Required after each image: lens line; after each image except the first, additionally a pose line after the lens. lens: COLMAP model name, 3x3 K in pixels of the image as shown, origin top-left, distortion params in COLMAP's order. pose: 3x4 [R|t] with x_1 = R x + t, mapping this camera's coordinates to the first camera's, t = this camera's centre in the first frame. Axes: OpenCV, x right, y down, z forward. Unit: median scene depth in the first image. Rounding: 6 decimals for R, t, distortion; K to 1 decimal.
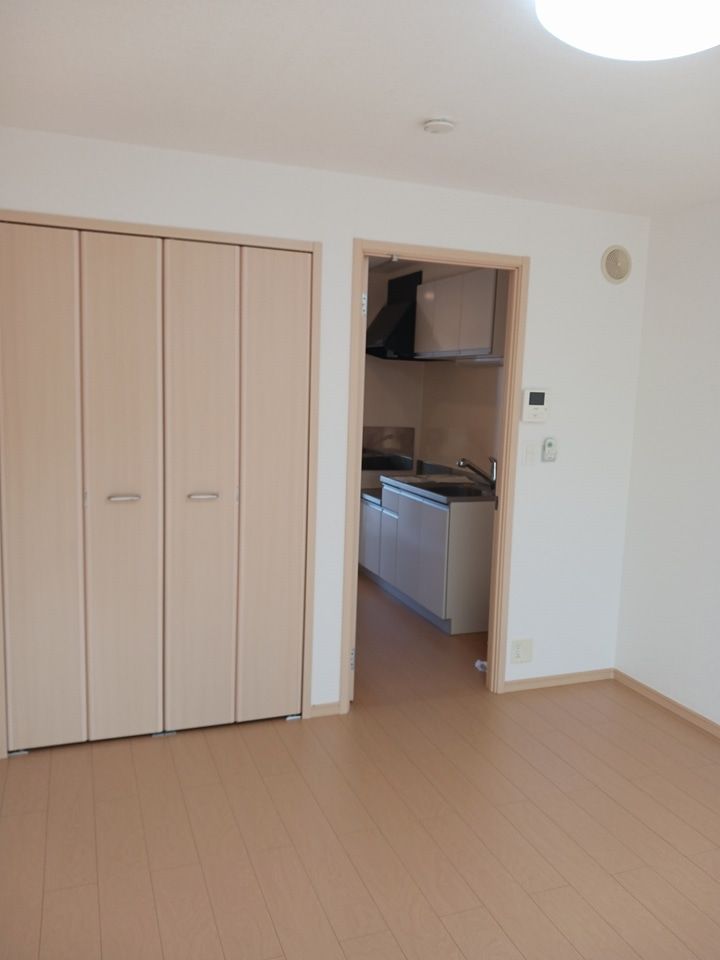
lens RADIAL K [[755.9, 0, 359.6], [0, 755.9, 479.8], [0, 0, 1]] dist [-0.002207, -0.000469]
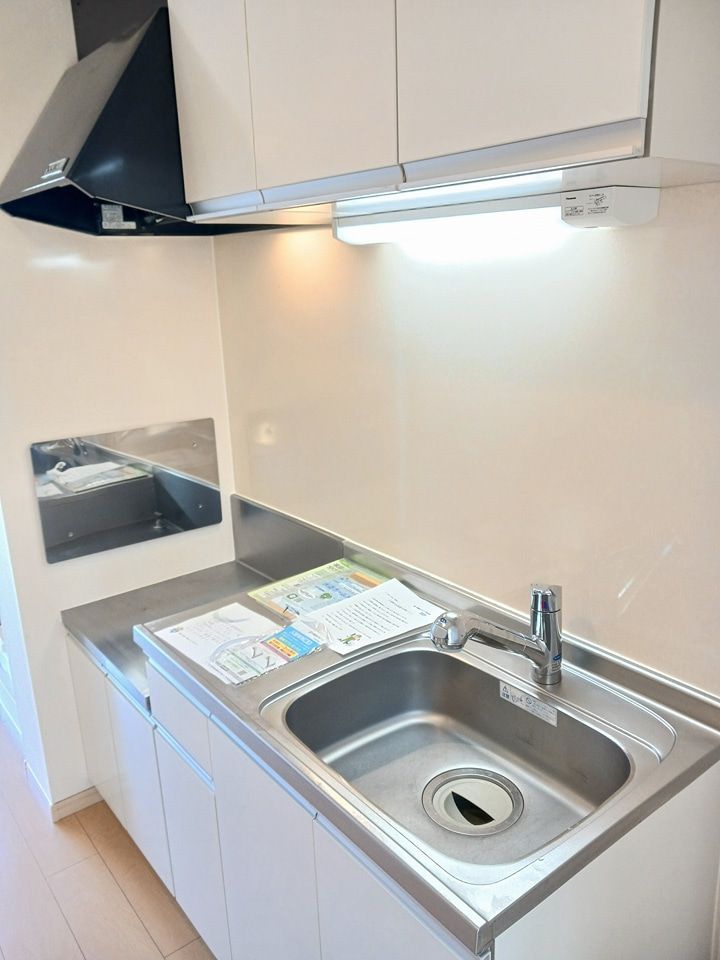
lens RADIAL K [[755.9, 0, 360.3], [0, 755.9, 480.9], [0, 0, 1]] dist [-0.002207, -0.000469]
pose [[0.952658, -0.146396, 0.266479, 0.039464], [0.107403, 0.981979, 0.155507, -0.093092], [-0.284442, -0.119525, 0.951213, 0.642111]]
